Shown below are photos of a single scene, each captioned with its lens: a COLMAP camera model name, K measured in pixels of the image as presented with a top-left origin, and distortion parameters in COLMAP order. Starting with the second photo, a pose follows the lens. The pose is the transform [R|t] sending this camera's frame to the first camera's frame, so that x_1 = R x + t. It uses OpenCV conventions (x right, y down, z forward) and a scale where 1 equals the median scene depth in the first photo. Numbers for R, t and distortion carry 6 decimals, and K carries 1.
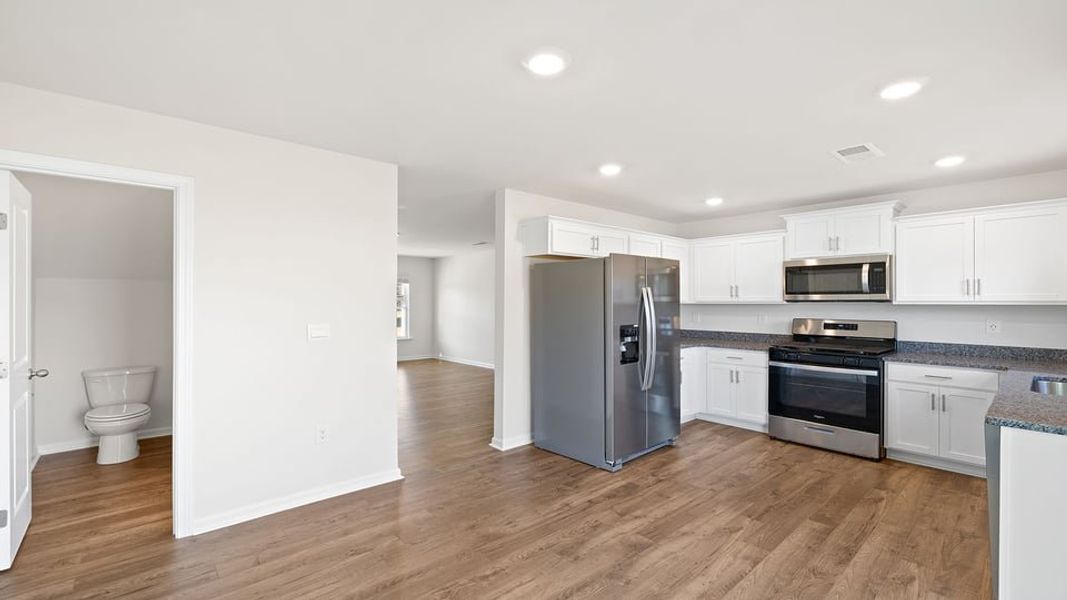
lens RADIAL K [[449.0, 0, 528.9], [0, 449.0, 300.0], [0, 0, 1]] dist [0.001465, 0.000425]
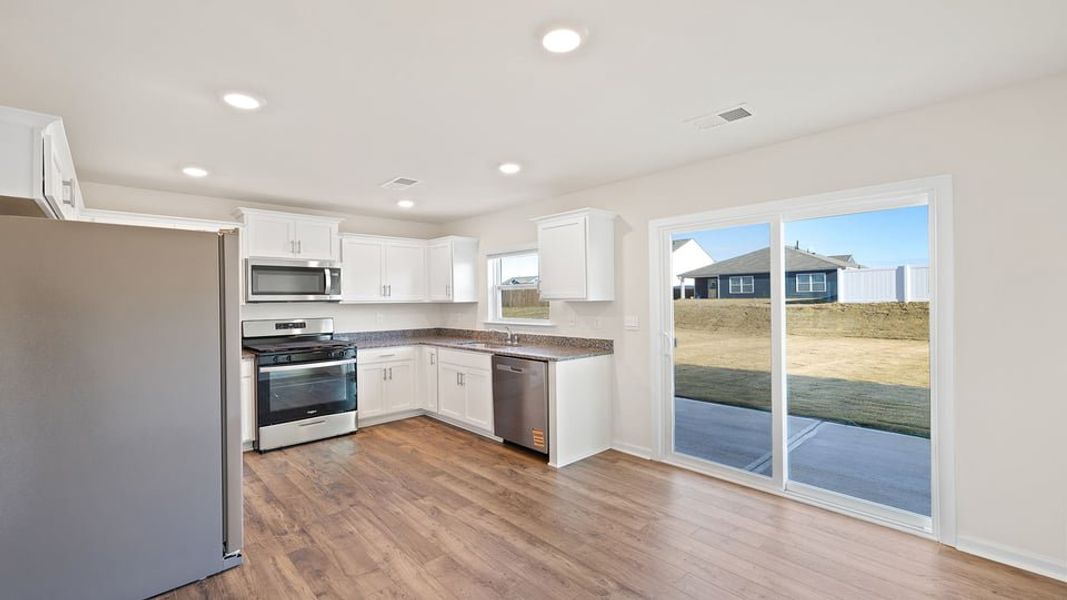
lens RADIAL K [[449.0, 0, 528.9], [0, 449.0, 300.0], [0, 0, 1]] dist [0.001465, 0.000425]
pose [[-0.021615, -0.002479, 0.999763, -0.504485], [0.006586, 0.999975, 0.002622, -0.000186], [-0.999745, 0.006642, -0.021598, 0.629907]]
